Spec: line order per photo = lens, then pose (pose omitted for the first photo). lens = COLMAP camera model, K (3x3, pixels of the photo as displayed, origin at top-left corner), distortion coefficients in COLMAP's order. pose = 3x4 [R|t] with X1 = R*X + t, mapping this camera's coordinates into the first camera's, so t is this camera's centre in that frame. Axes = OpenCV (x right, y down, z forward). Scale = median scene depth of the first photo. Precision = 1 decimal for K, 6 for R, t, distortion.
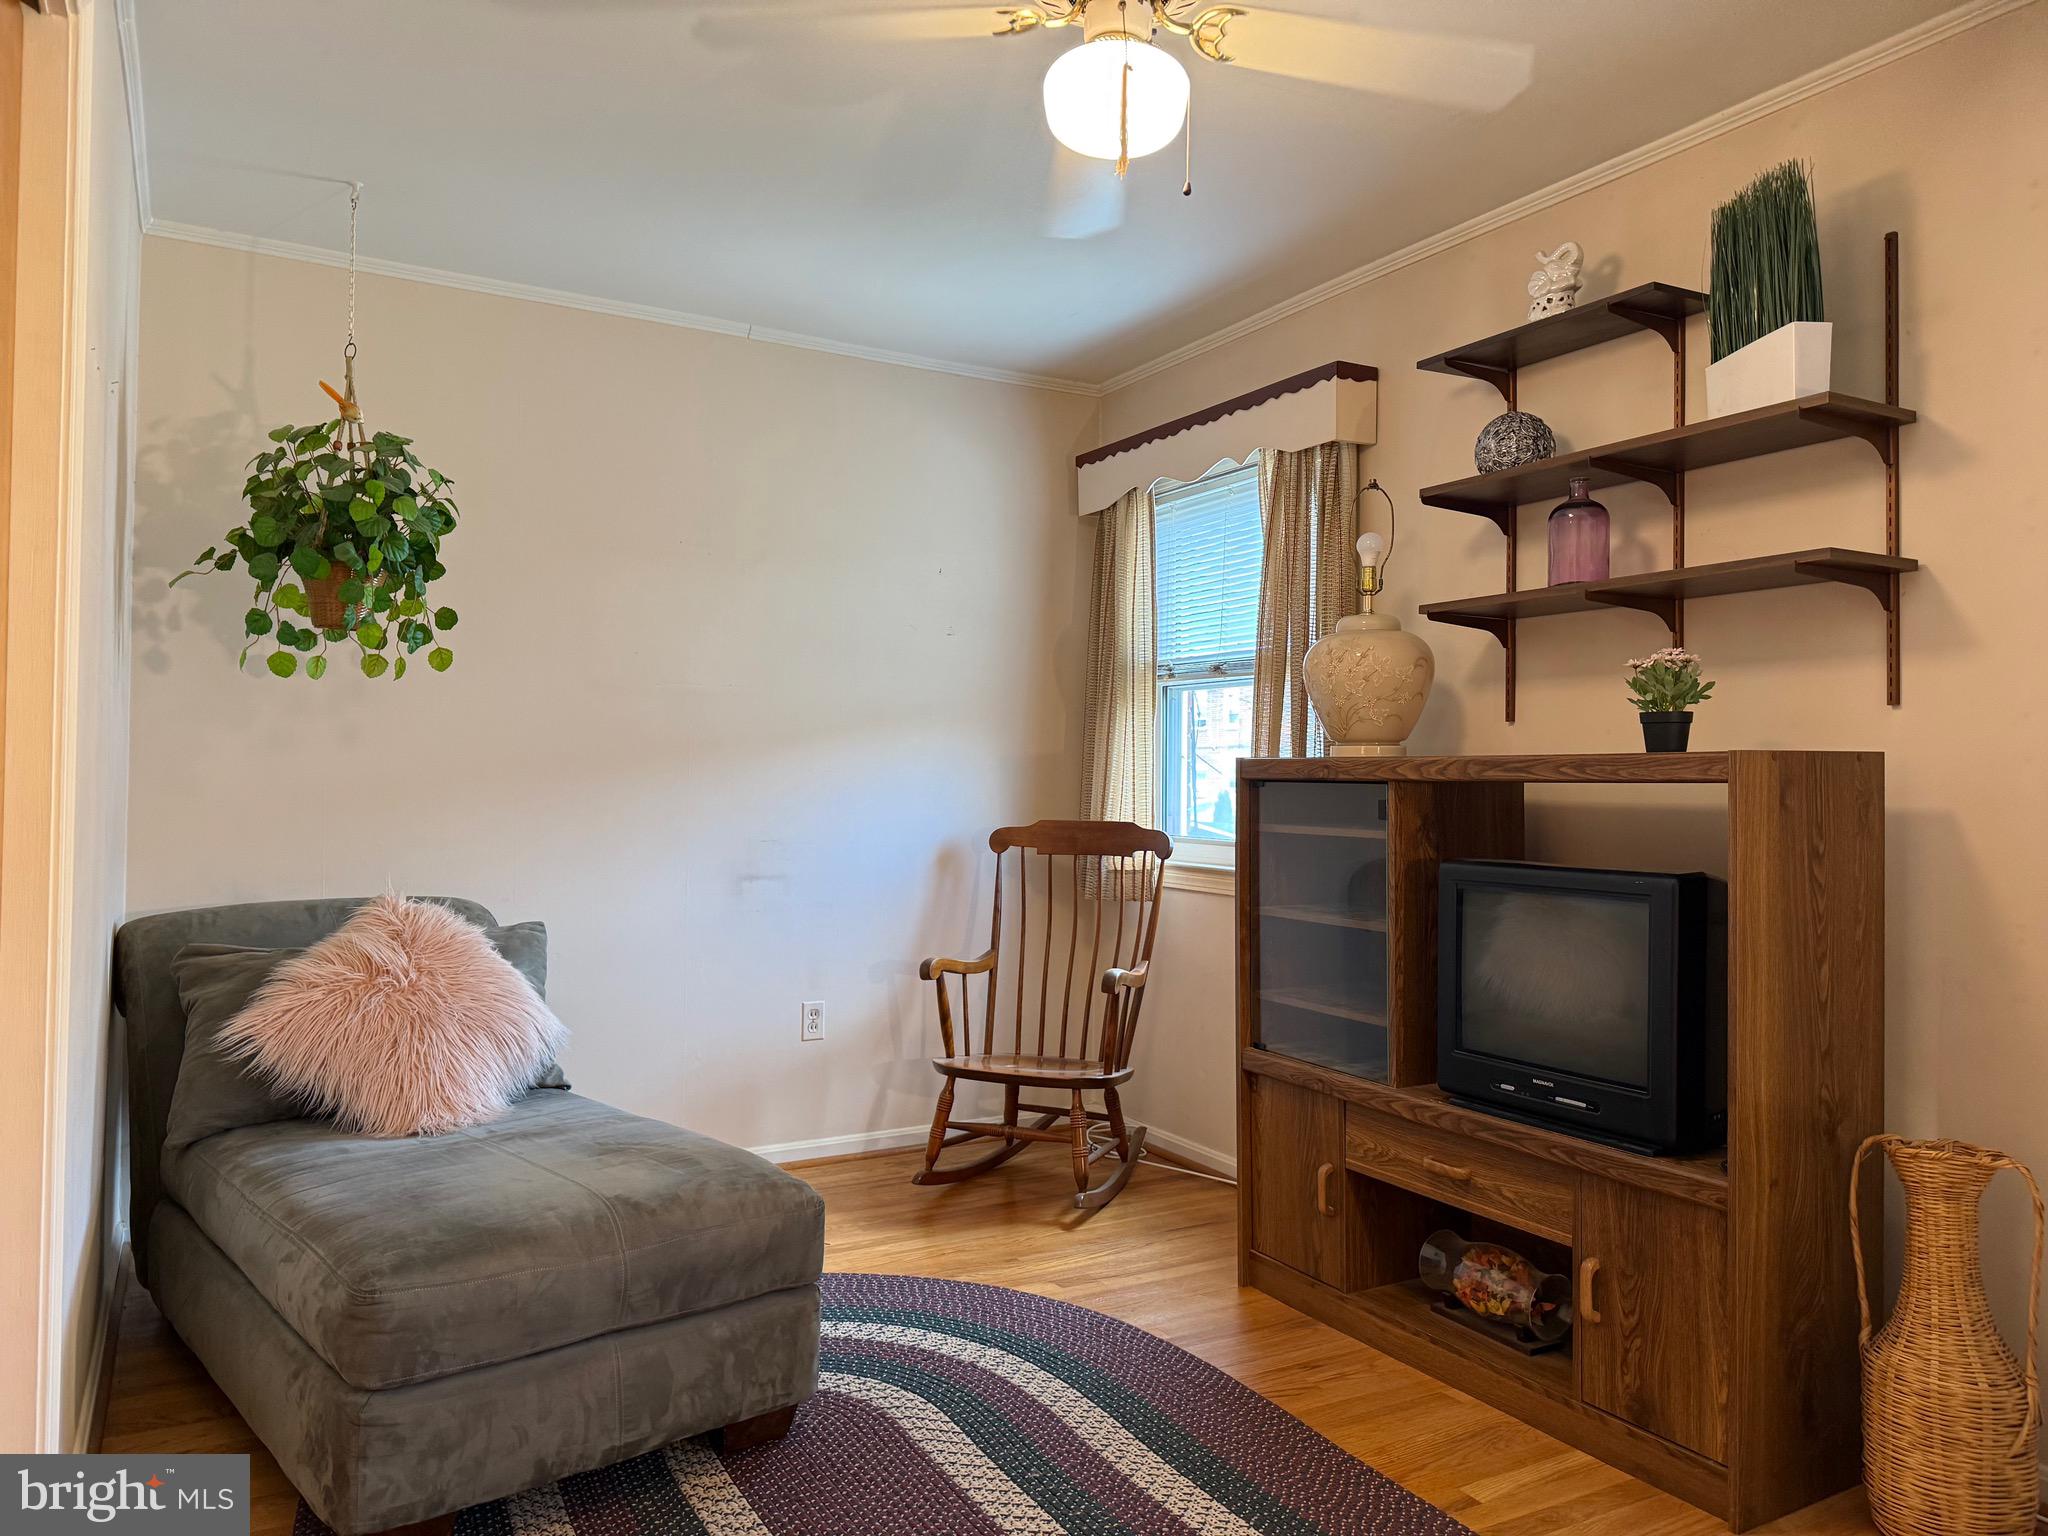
lens RADIAL K [[1454.5, 0, 1029.8], [0, 1454.5, 782.8], [0, 0, 1]] dist [0.044010, -0.052095]
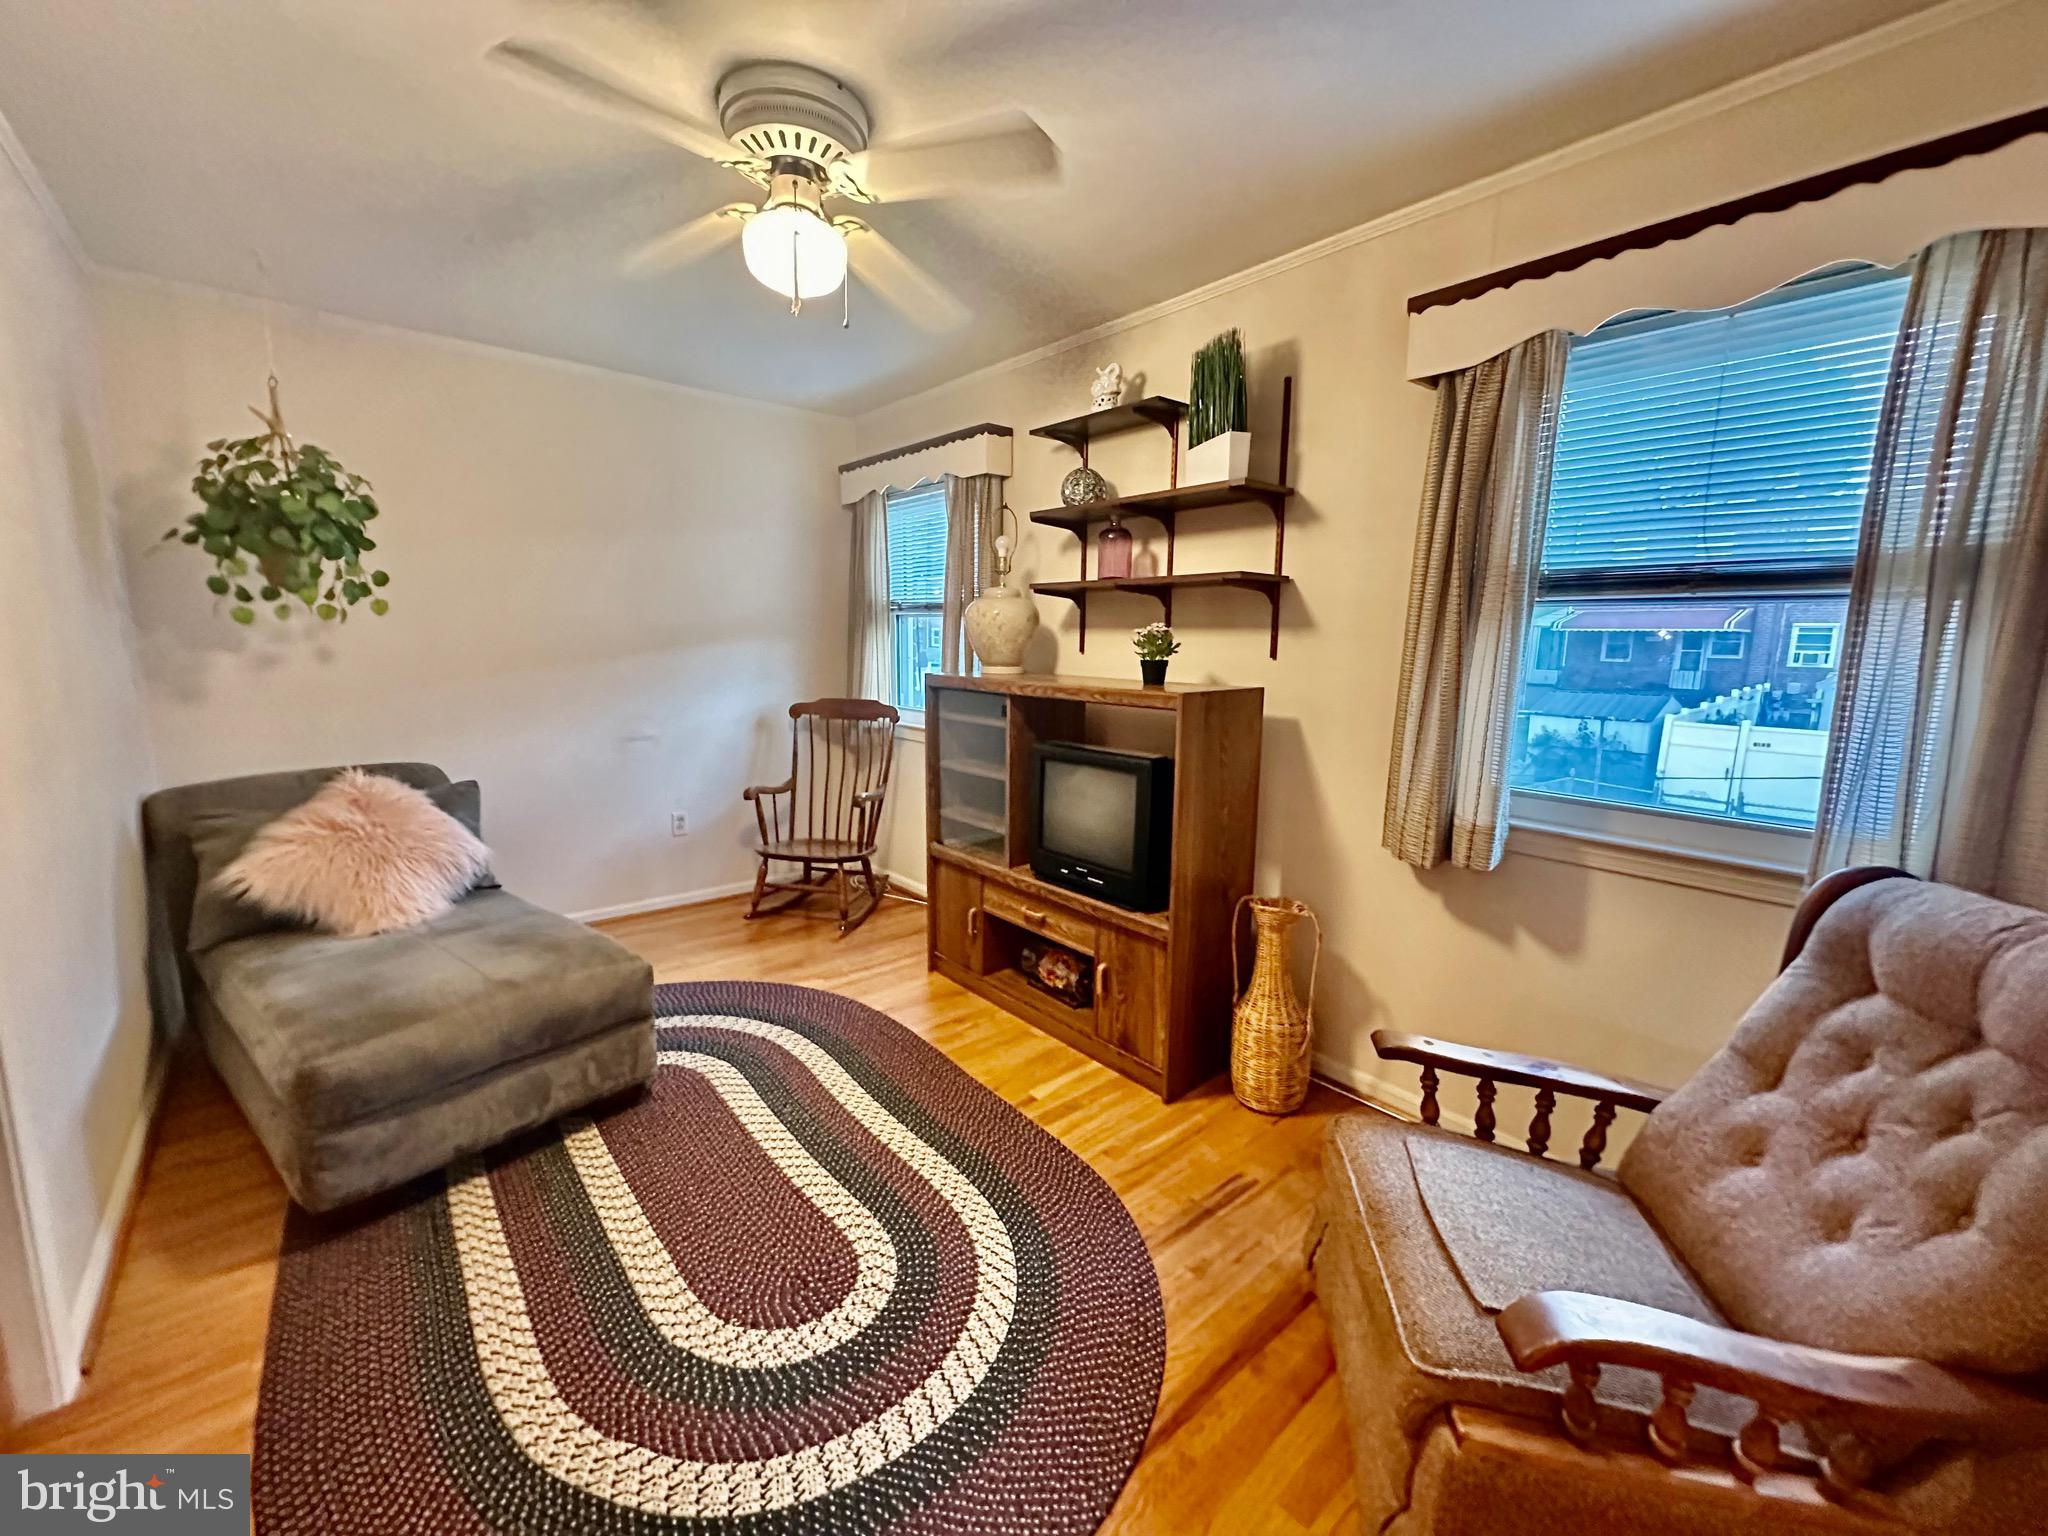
lens RADIAL K [[817.3, 0, 1028.2], [0, 817.3, 776.1], [0, 0, 1]] dist [-0.000341, 0.000051]
pose [[0.981554, -0.026170, 0.189386, 0.088915], [-0.006722, 0.985251, 0.170985, -0.070224], [-0.191067, -0.169104, 0.966901, 0.058225]]
